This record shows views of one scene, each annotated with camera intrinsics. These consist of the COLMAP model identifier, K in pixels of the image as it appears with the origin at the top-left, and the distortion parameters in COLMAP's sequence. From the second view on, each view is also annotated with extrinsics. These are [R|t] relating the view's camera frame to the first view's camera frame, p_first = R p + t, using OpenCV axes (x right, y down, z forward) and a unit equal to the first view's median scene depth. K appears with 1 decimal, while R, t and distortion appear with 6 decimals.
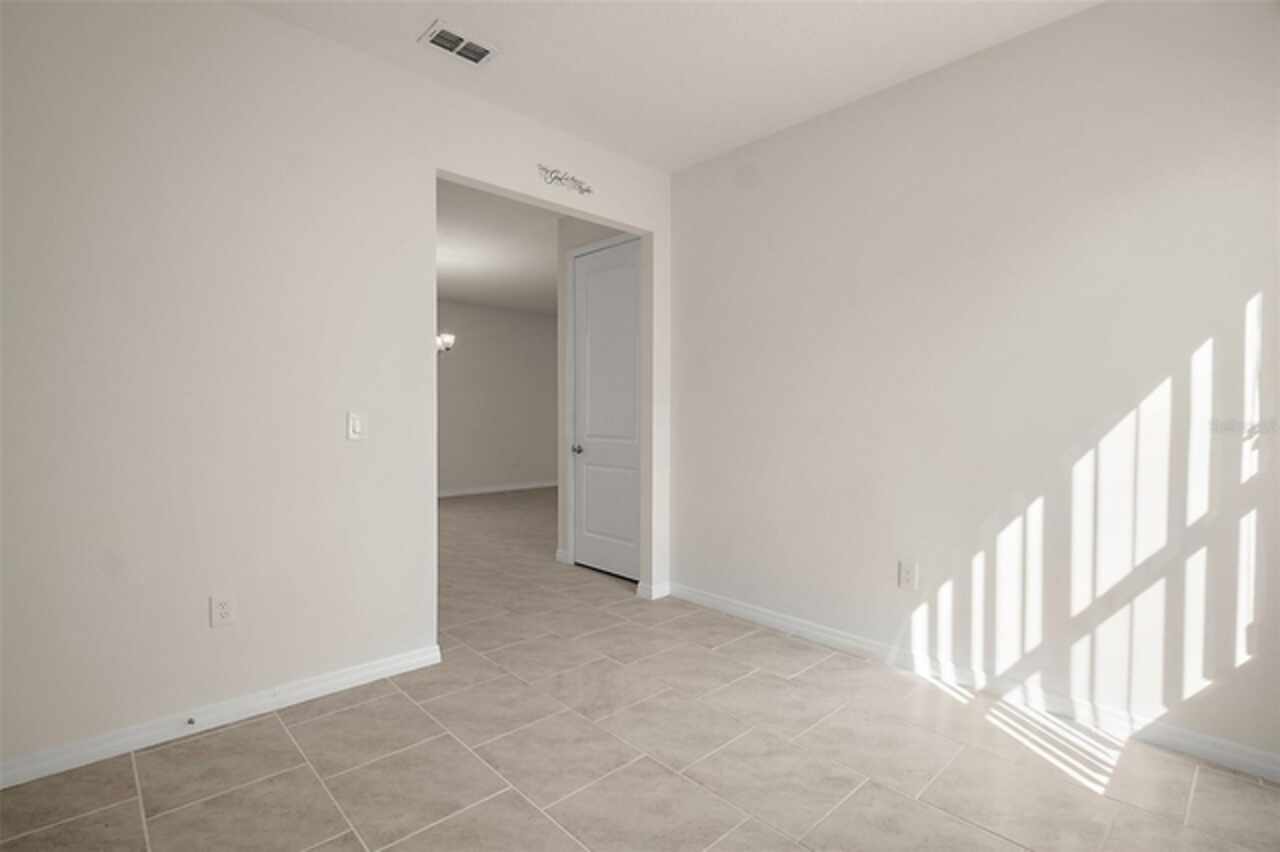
lens RADIAL K [[602.5, 0, 640.0], [0, 602.5, 421.5], [0, 0, 1]] dist [0.000069, 0.000066]
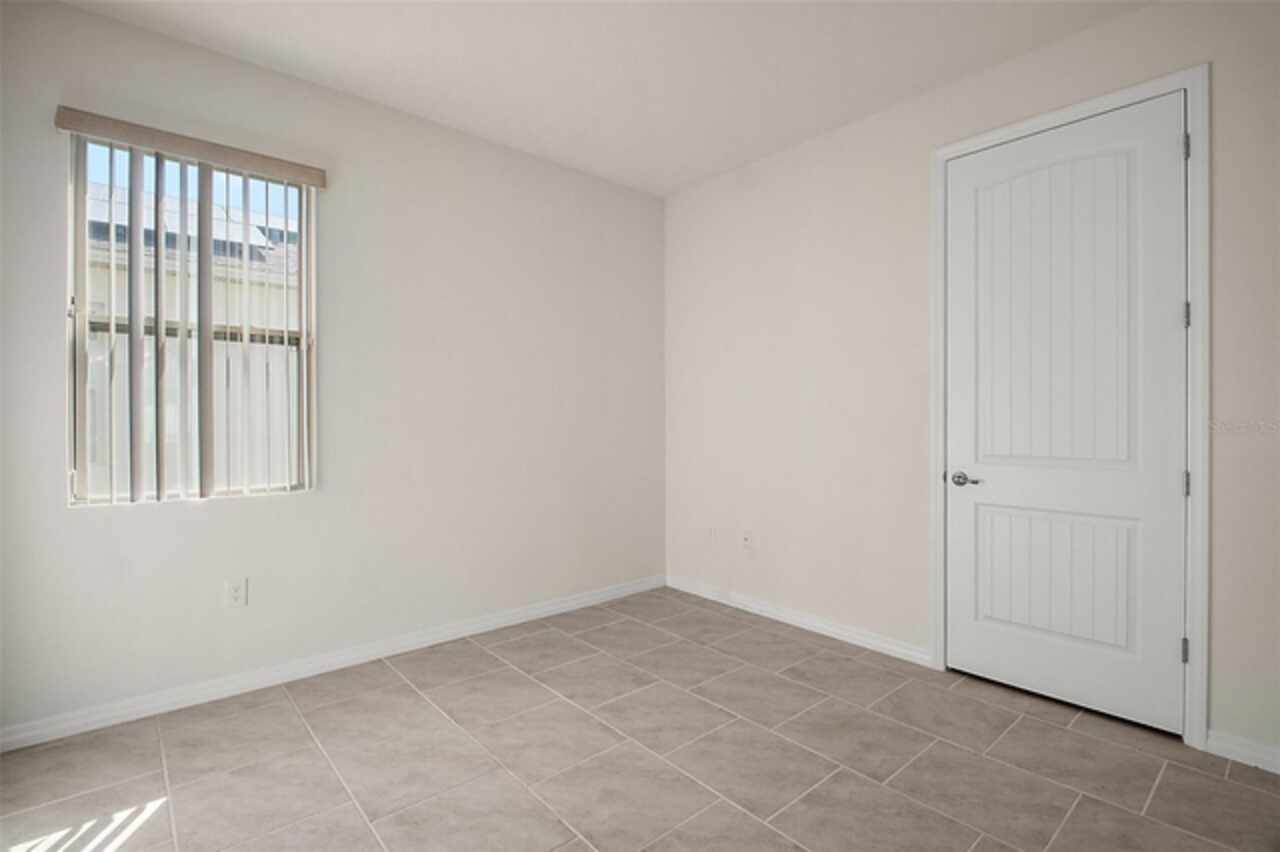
lens RADIAL K [[602.5, 0, 635.1], [0, 602.5, 428.7], [0, 0, 1]] dist [0.000069, 0.000066]
pose [[-0.998972, -0.002678, 0.045245, -0.054509], [-0.001392, 0.999595, 0.028429, -0.022860], [-0.045303, 0.028336, -0.998571, 1.897962]]
